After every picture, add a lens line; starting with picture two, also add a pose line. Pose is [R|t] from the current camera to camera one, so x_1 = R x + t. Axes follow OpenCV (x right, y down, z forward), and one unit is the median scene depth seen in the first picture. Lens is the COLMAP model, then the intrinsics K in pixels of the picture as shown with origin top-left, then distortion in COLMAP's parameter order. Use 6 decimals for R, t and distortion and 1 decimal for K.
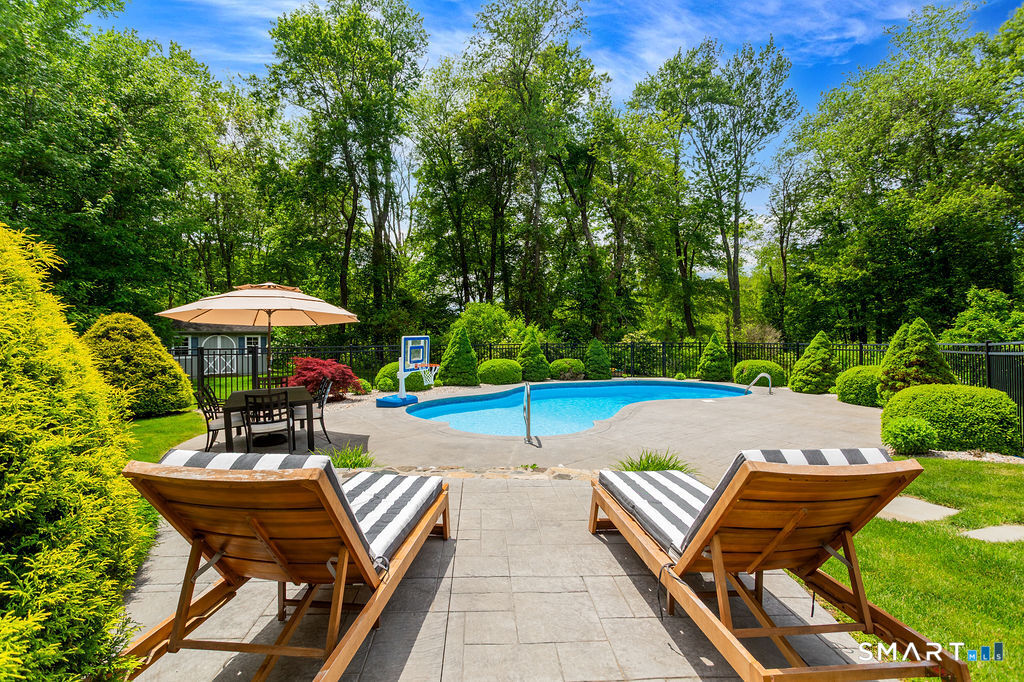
lens RADIAL K [[482.8, 0, 509.5], [0, 482.8, 341.5], [0, 0, 1]] dist [-0.000020, -0.000125]
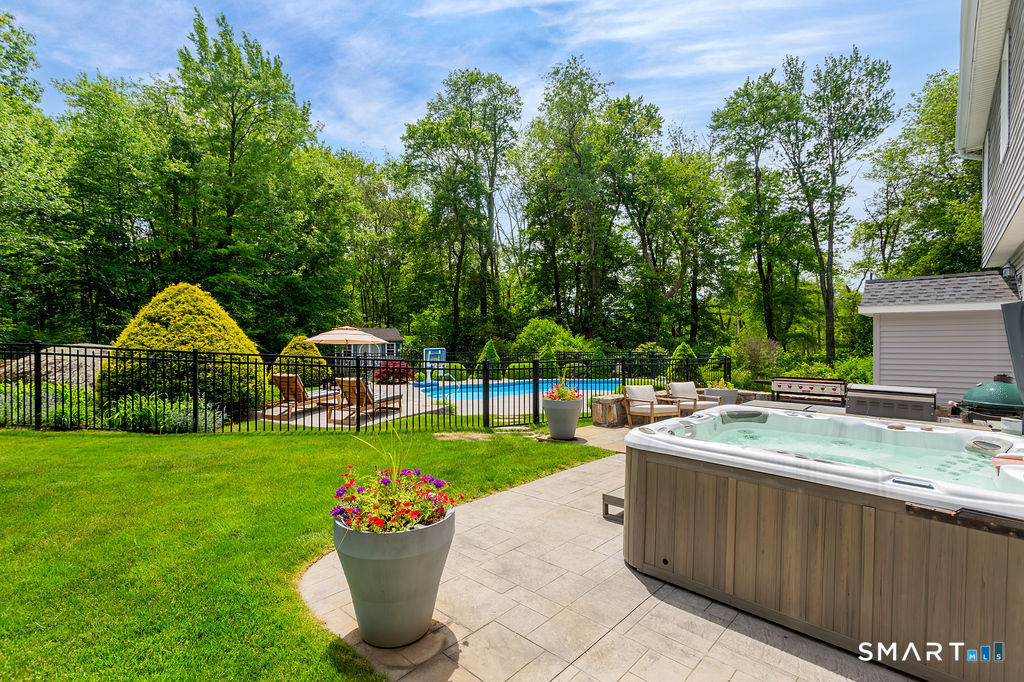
lens RADIAL K [[482.8, 0, 509.5], [0, 482.8, 341.5], [0, 0, 1]] dist [-0.000020, -0.000125]
pose [[0.945450, 0.007545, -0.325679, 0.279835], [-0.008608, 0.999961, -0.001822, -0.015471], [0.325652, 0.004526, 0.945479, -0.261932]]
